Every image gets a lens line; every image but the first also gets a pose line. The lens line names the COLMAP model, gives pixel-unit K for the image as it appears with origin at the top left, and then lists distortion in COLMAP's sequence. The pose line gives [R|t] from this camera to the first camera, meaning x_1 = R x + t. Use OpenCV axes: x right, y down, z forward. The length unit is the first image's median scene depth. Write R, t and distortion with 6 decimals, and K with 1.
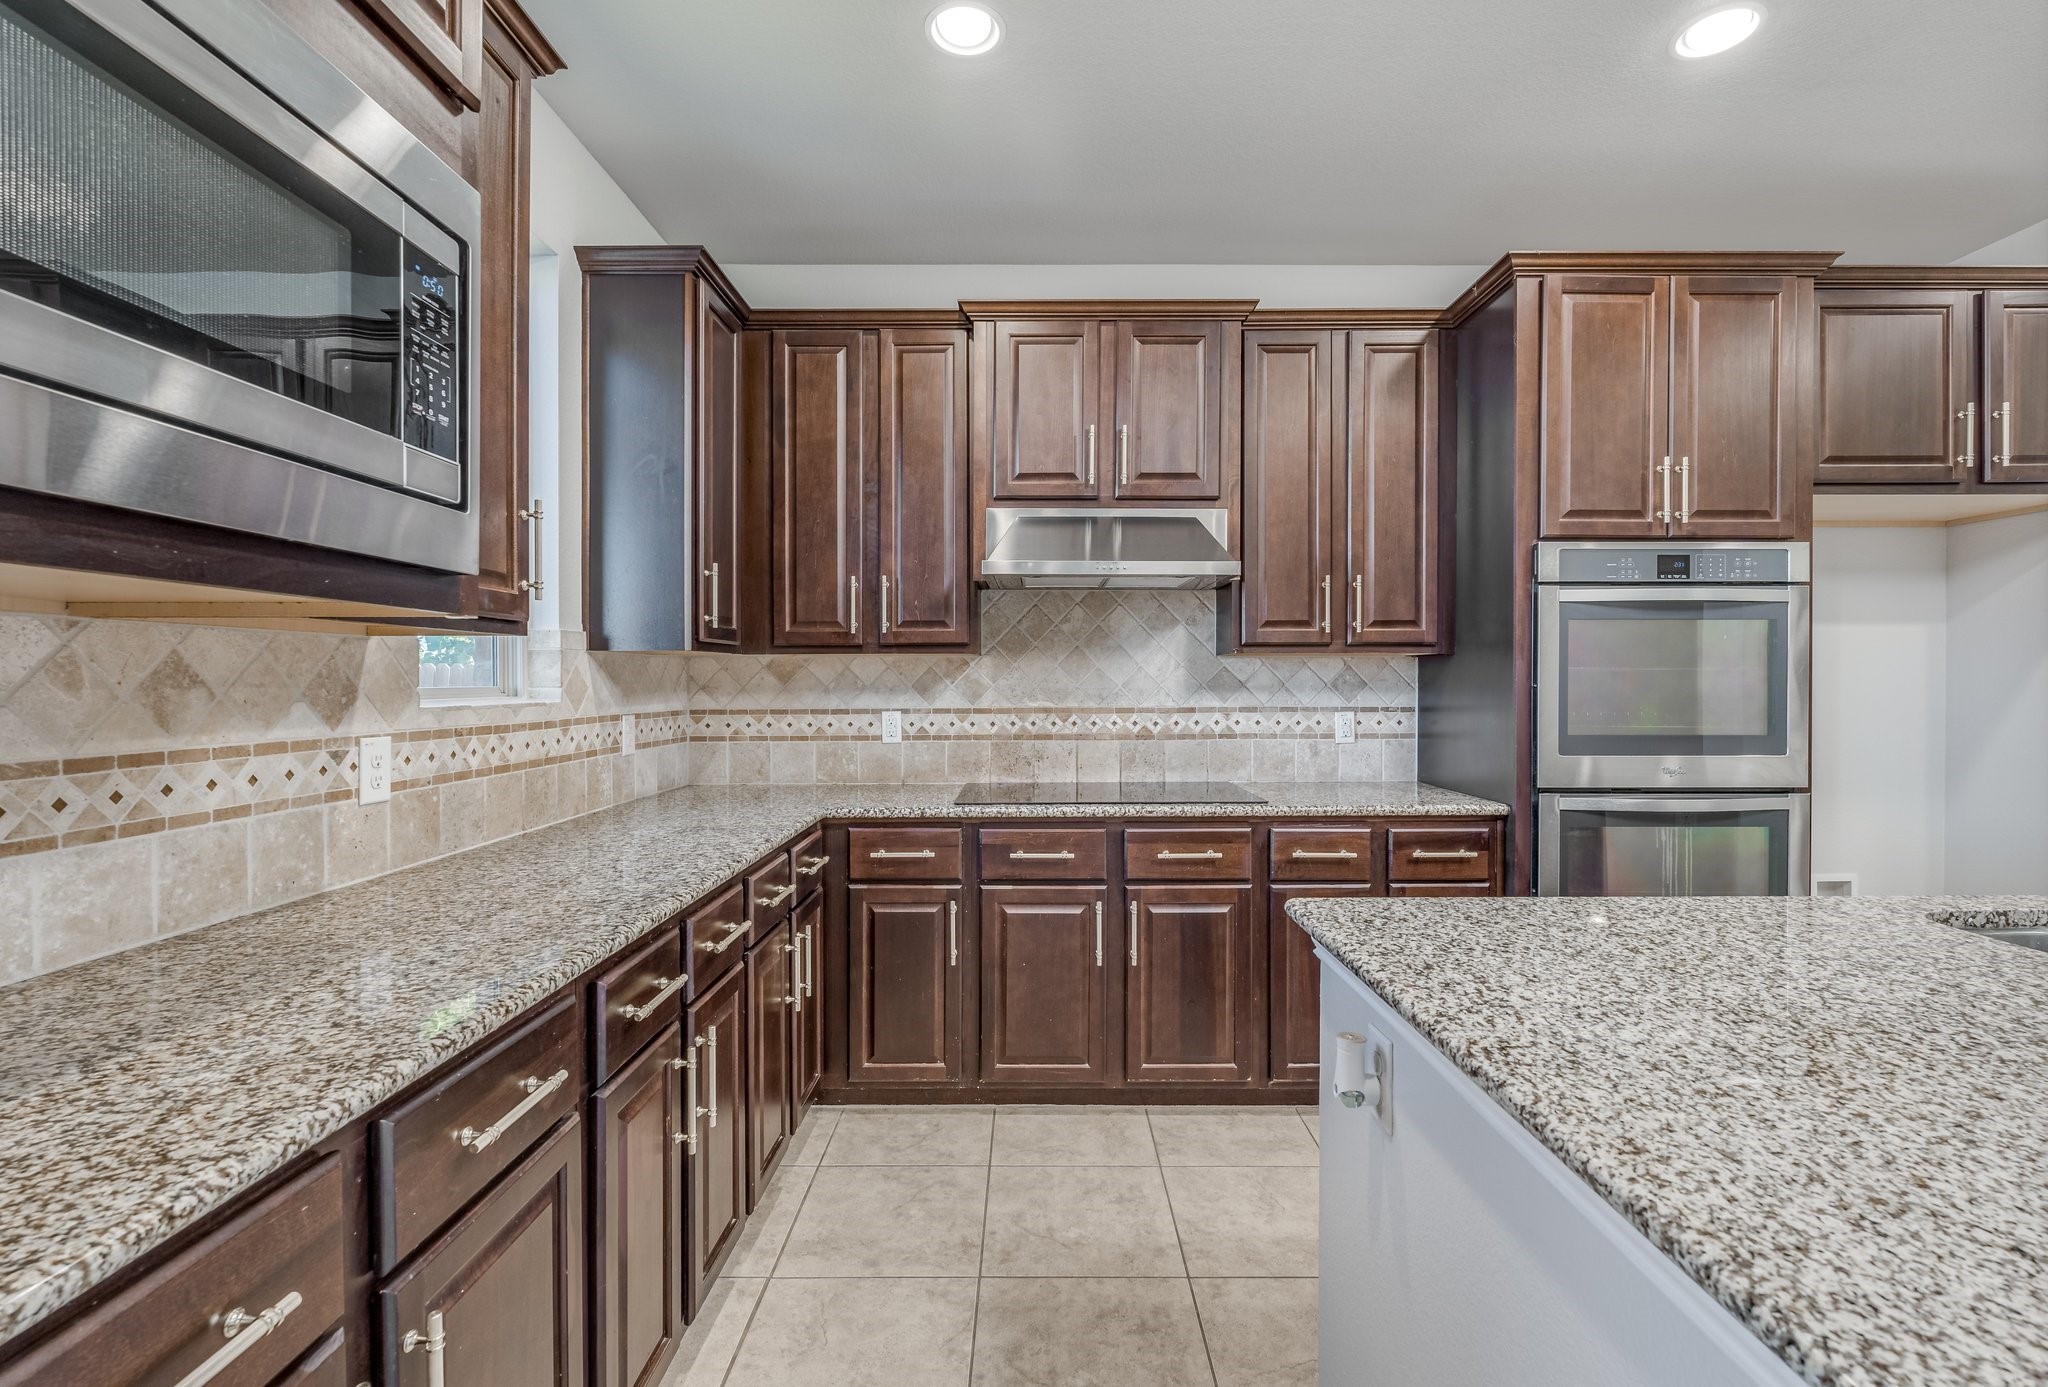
lens RADIAL K [[924.9, 0, 1035.9], [0, 924.9, 687.5], [0, 0, 1]] dist [-0.002995, -0.000520]
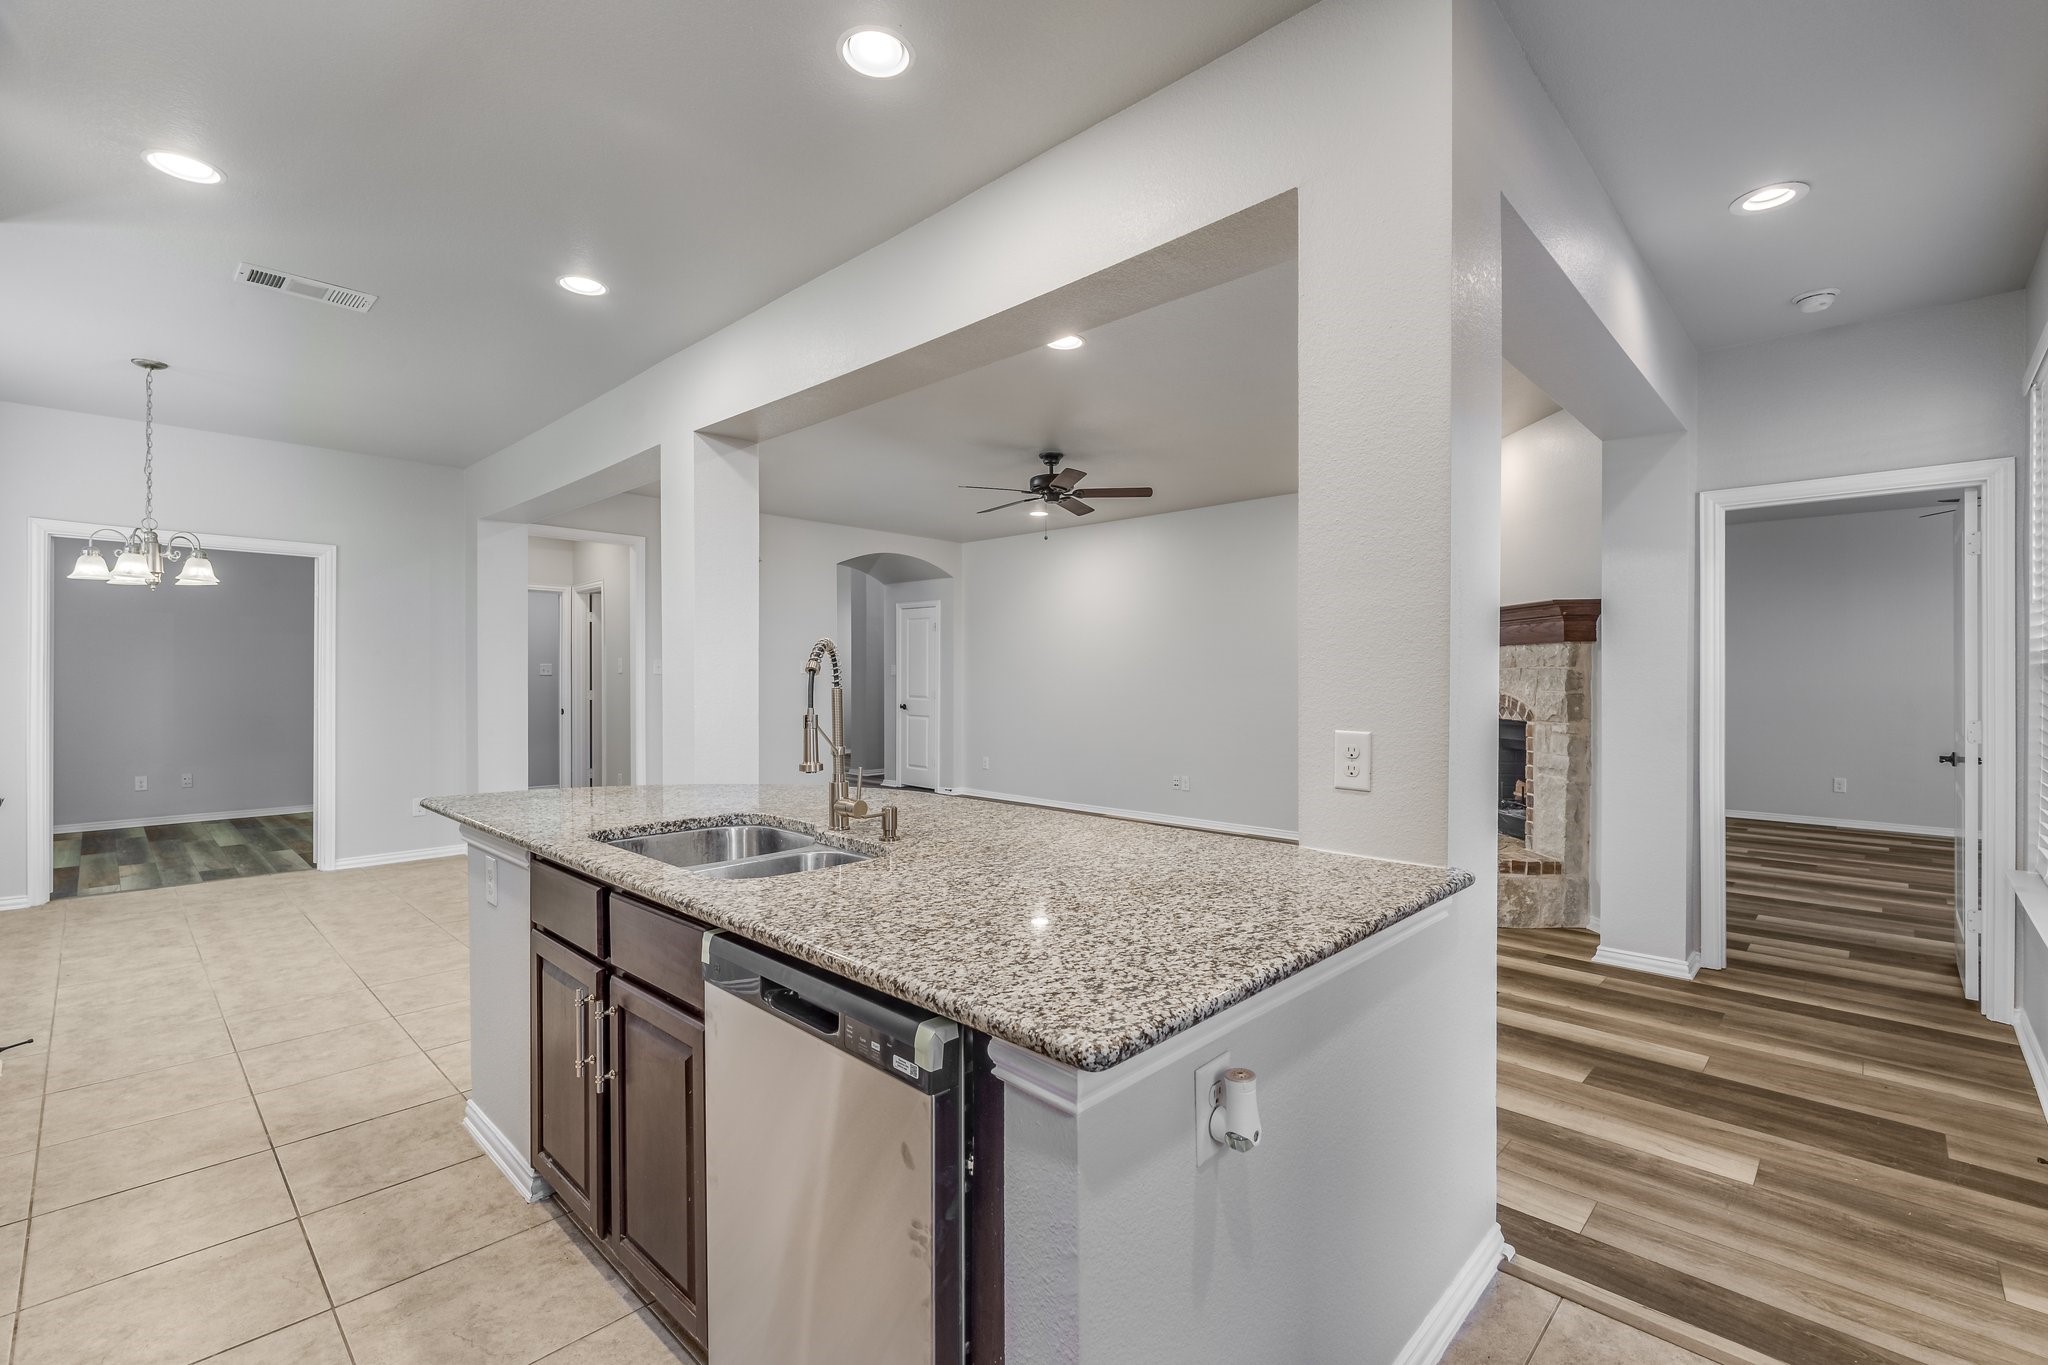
lens RADIAL K [[916.9, 0, 1018.3], [0, 916.9, 680.5], [0, 0, 1]] dist [-0.003889, 0.000094]
pose [[-0.717108, -0.002171, 0.696959, -0.062031], [0.006032, 0.999938, 0.009321, -0.009926], [-0.696936, 0.010888, -0.717050, 0.850742]]
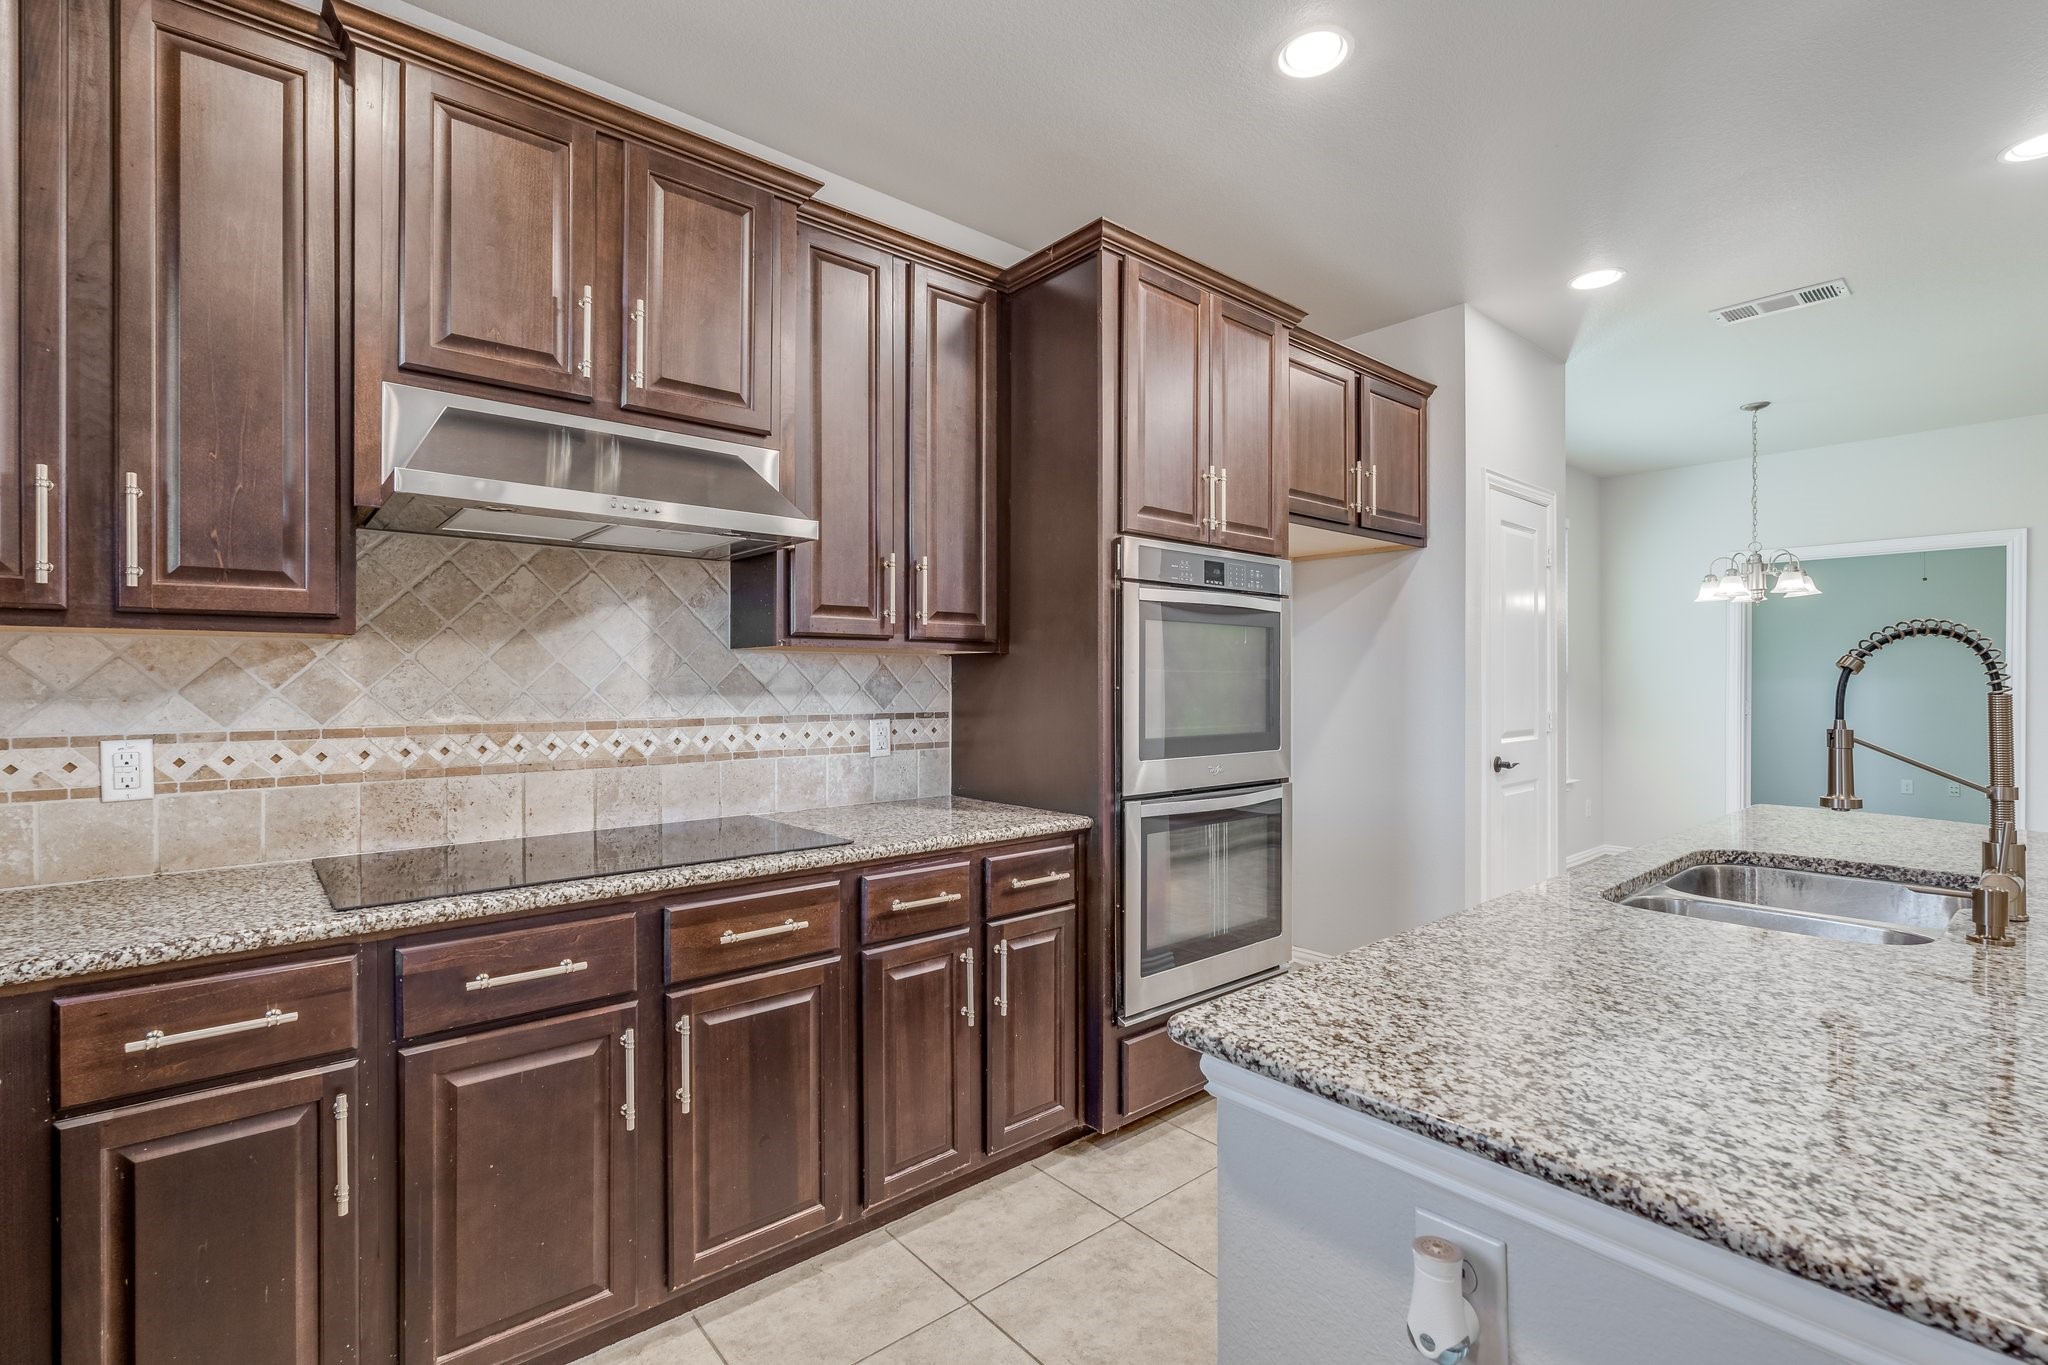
lens RADIAL K [[916.9, 0, 1035.6], [0, 916.9, 687.3], [0, 0, 1]] dist [-0.003889, 0.000094]
pose [[0.757696, -0.002079, 0.652604, -0.128258], [0.003743, 0.999992, -0.001160, -0.001843], [-0.652597, 0.003321, 0.757698, 0.334150]]
